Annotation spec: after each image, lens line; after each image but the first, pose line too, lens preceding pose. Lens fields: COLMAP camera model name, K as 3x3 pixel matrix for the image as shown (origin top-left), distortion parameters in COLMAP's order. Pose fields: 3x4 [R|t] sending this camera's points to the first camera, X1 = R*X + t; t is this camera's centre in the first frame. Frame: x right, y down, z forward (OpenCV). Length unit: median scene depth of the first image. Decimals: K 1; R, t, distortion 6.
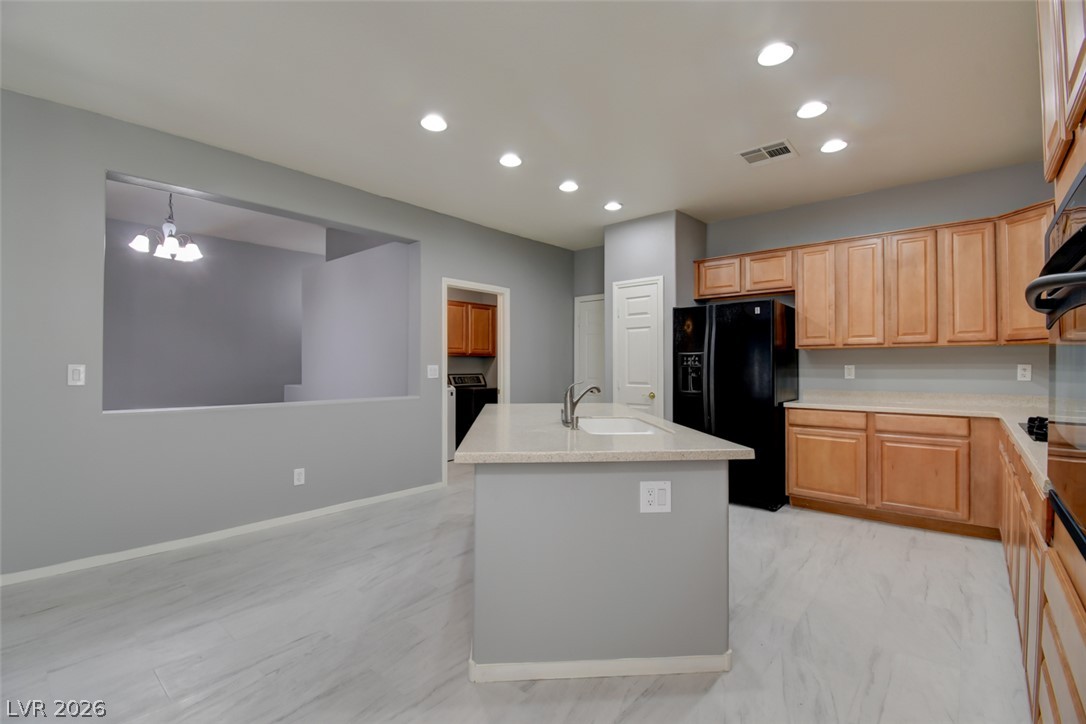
lens RADIAL K [[484.2, 0, 553.6], [0, 484.2, 363.3], [0, 0, 1]] dist [0.023083, -0.023816]
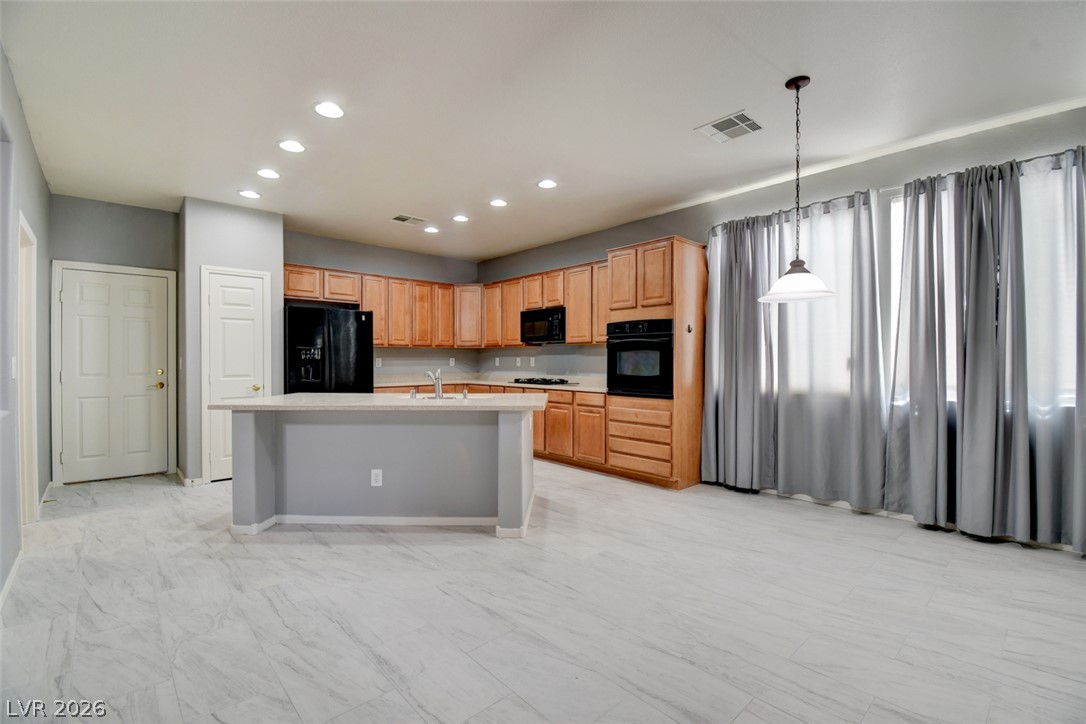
lens RADIAL K [[477.0, 0, 545.5], [0, 477.0, 360.0], [0, 0, 1]] dist [0.018613, -0.022609]
pose [[0.104945, -0.001375, 0.994477, -0.800641], [-0.005733, 0.999982, 0.001987, 0.003985], [-0.994462, -0.005910, 0.104935, 0.318914]]
